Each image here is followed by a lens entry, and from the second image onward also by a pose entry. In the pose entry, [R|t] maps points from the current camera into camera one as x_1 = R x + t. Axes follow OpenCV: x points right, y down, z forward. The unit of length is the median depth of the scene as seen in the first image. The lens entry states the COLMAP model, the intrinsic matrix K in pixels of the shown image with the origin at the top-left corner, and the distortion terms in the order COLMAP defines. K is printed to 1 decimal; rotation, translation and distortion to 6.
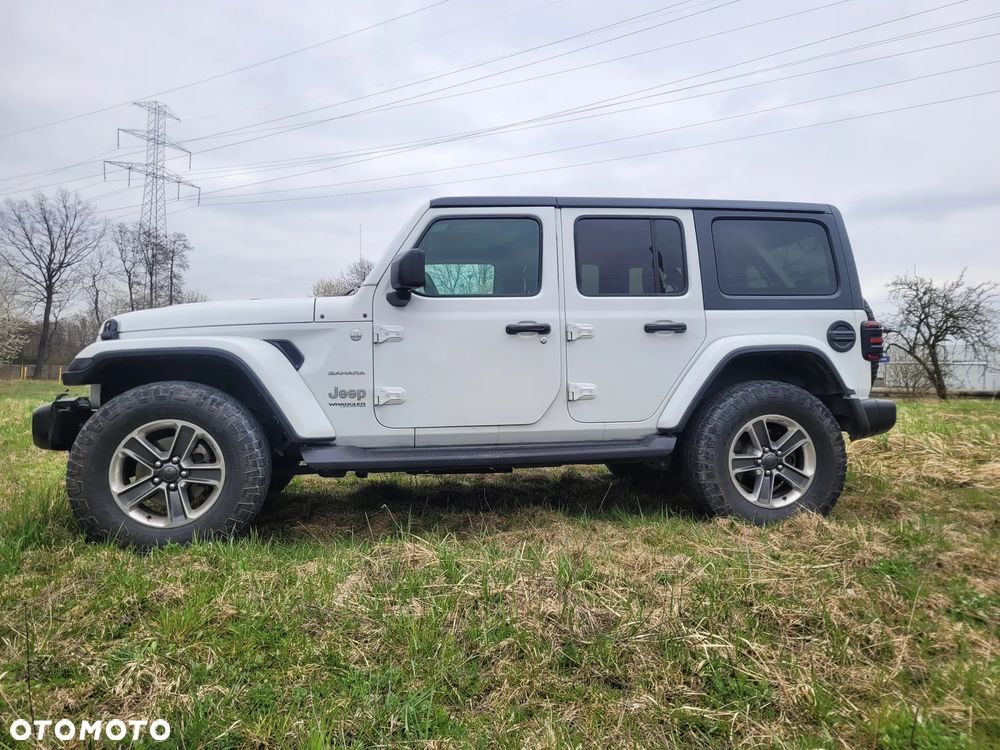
lens RADIAL K [[743.4, 0, 503.4], [0, 743.4, 361.7], [0, 0, 1]] dist [0.082355, -0.071992]
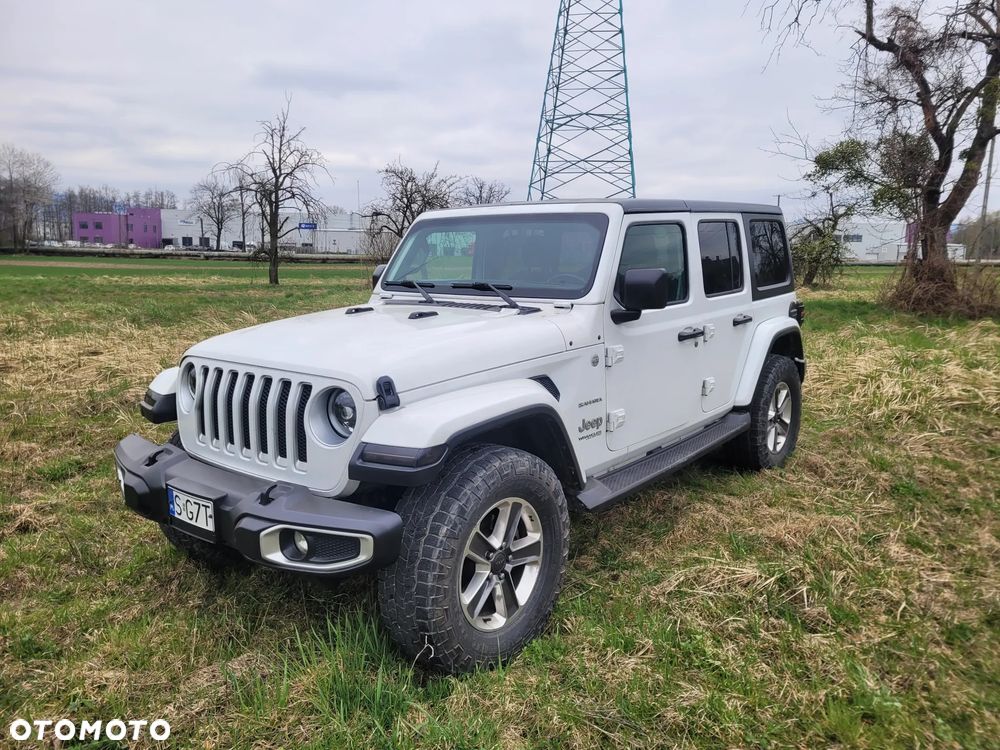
lens RADIAL K [[743.4, 0, 503.1], [0, 743.4, 347.3], [0, 0, 1]] dist [0.082355, -0.071992]
pose [[0.745826, -0.094349, 0.659425, -0.860159], [-0.013840, 0.987511, 0.156943, -0.188069], [-0.665997, -0.126178, 0.735206, 0.392942]]
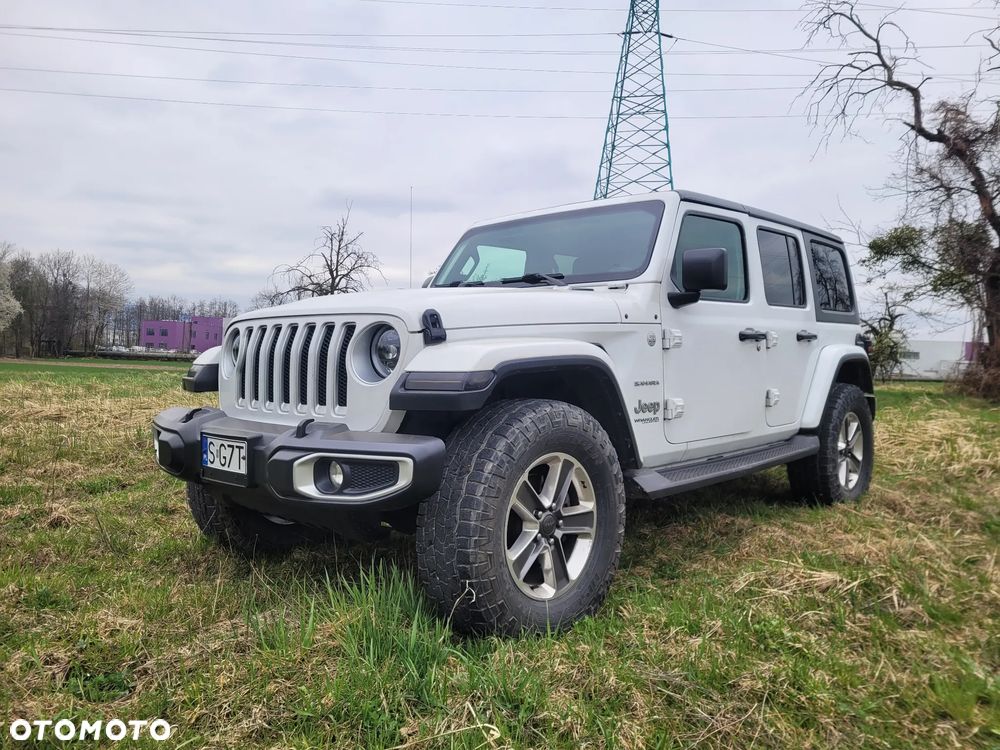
lens RADIAL K [[743.4, 0, 503.3], [0, 743.4, 351.2], [0, 0, 1]] dist [0.082355, -0.071992]
pose [[0.785755, 0.012396, 0.618413, -0.846064], [-0.027738, 0.999500, 0.015209, -0.029551], [-0.617915, -0.029104, 0.785706, 0.412490]]
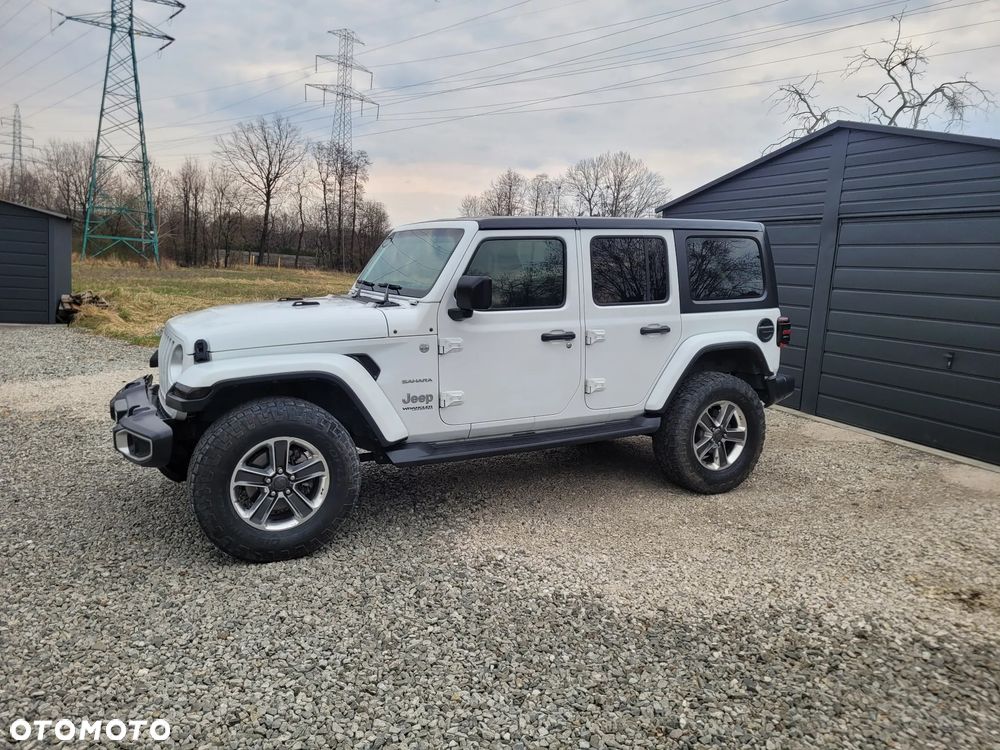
lens RADIAL K [[743.4, 0, 490.2], [0, 743.4, 353.2], [0, 0, 1]] dist [0.082355, -0.071992]
pose [[0.953711, -0.023947, 0.299770, -0.429687], [-0.024834, 0.987148, 0.157868, -0.202653], [-0.299698, -0.158004, 0.940859, -0.095783]]
